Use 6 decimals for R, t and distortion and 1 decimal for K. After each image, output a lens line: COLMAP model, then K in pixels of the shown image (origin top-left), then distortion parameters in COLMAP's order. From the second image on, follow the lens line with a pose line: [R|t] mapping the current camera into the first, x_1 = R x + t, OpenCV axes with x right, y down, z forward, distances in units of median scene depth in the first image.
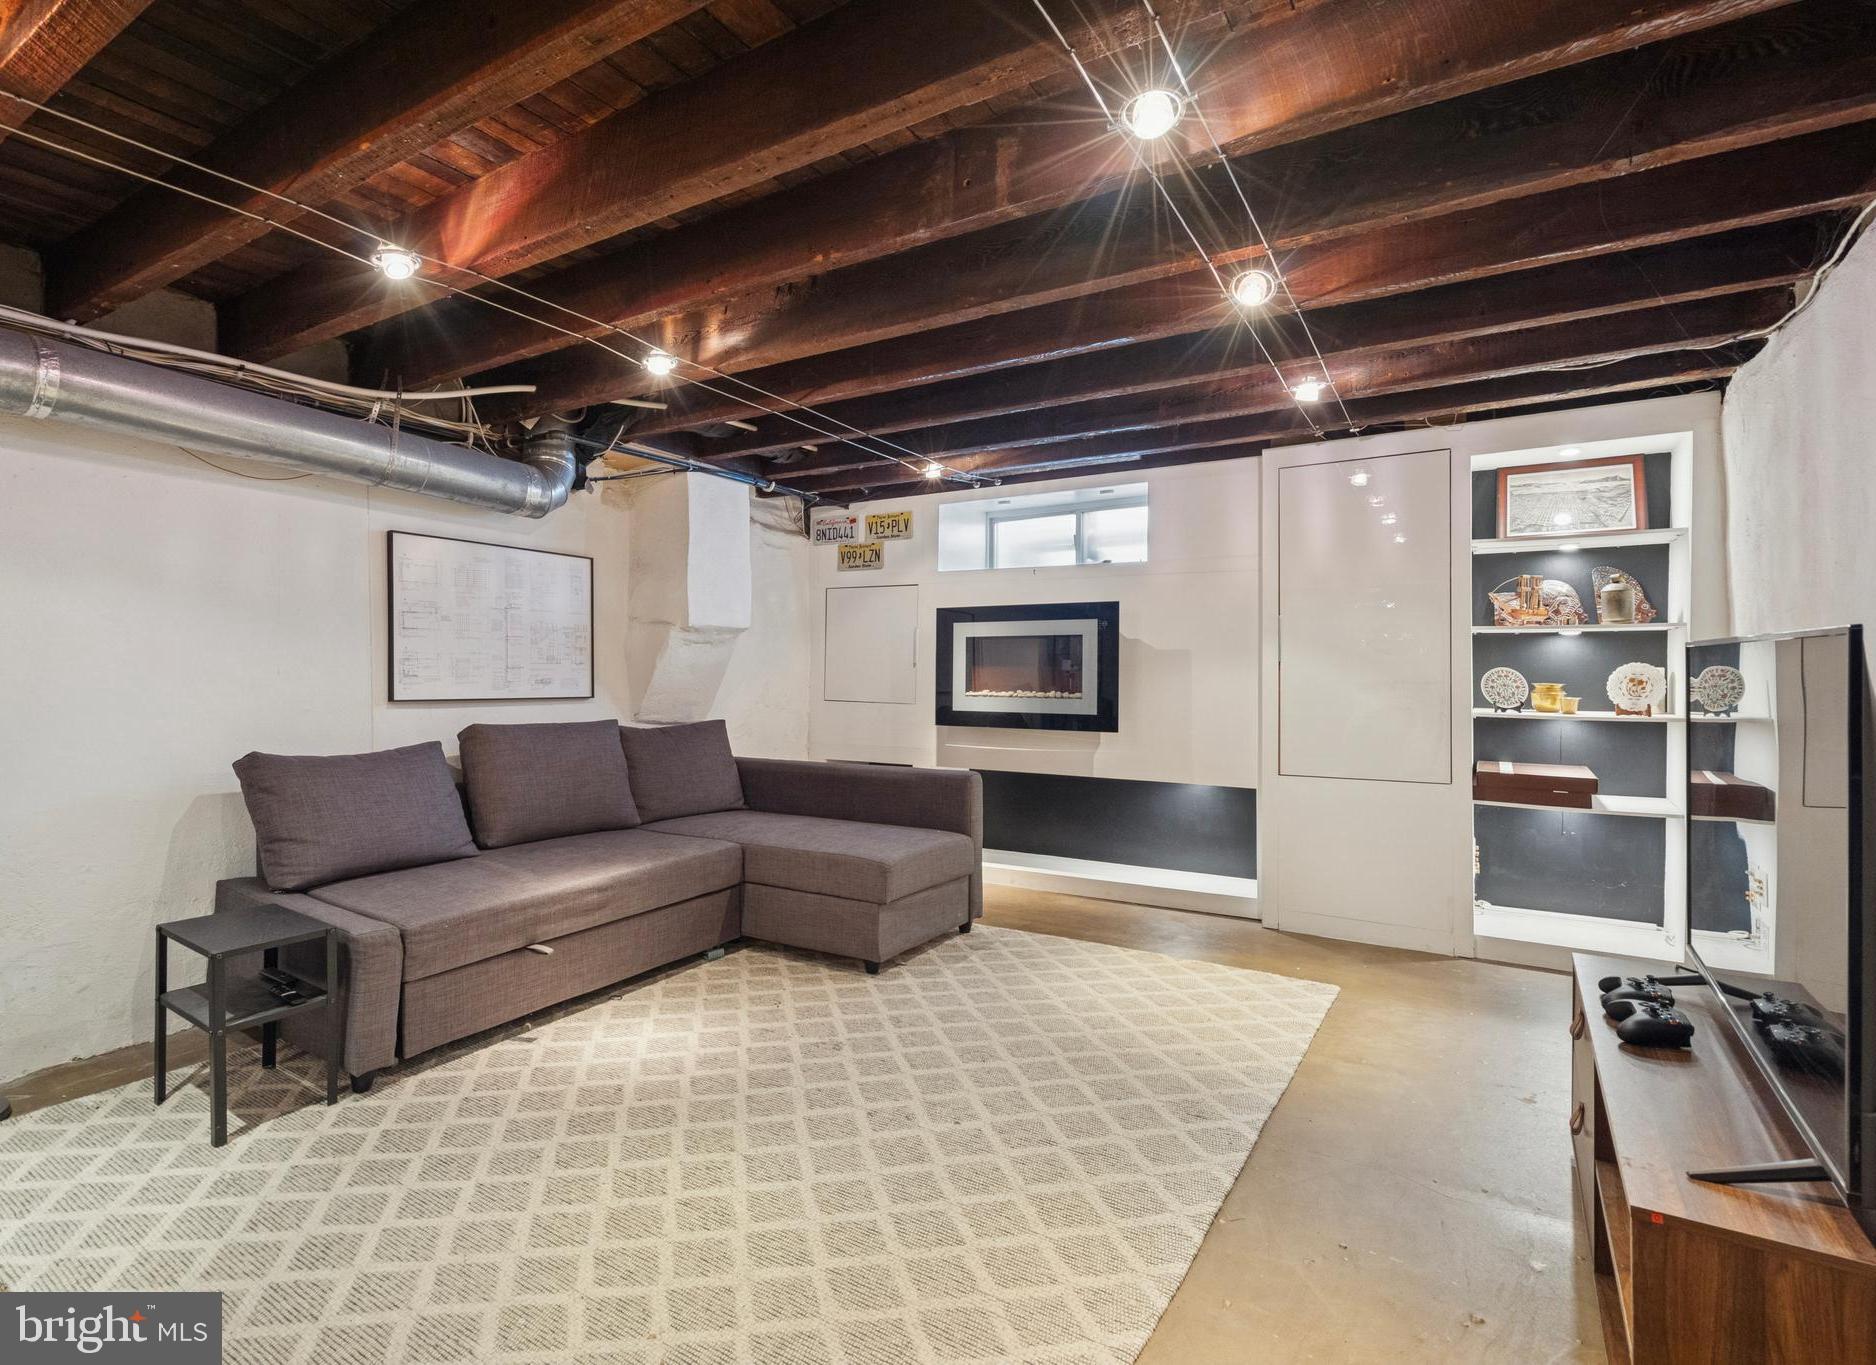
lens RADIAL K [[786.7, 0, 936.9], [0, 786.7, 677.5], [0, 0, 1]] dist [-0.001519, -0.000074]
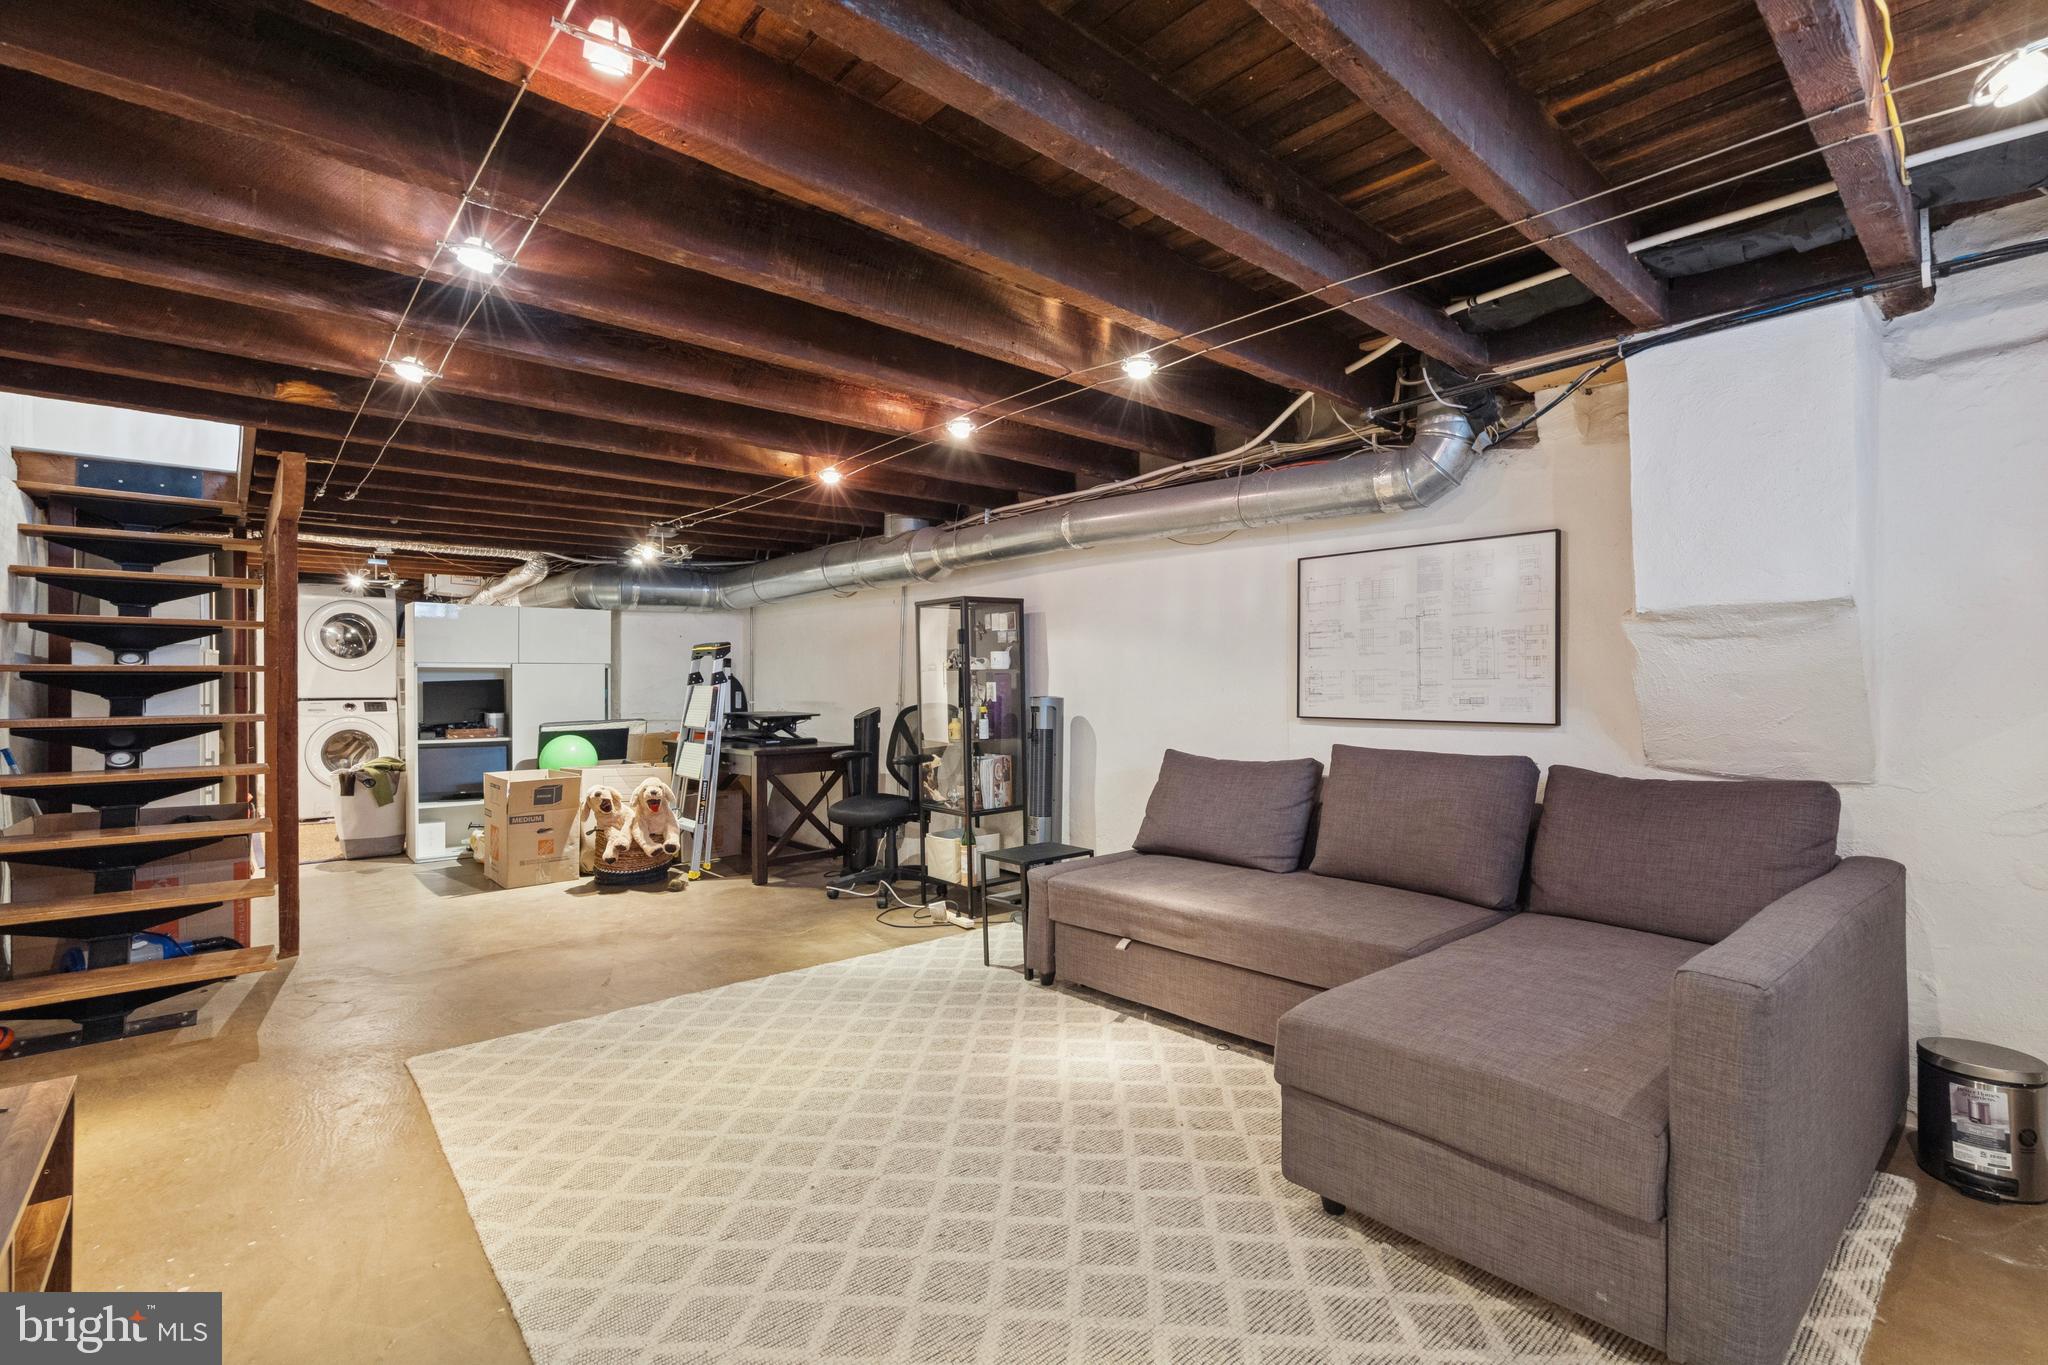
lens RADIAL K [[942.4, 0, 1022.7], [0, 942.4, 684.6], [0, 0, 1]] dist [-0.006482, -0.000172]
pose [[-0.245844, -0.002579, -0.969306, 0.748290], [-0.001256, 0.999996, -0.002342, -0.012650], [0.969308, 0.000642, -0.245847, 1.095818]]
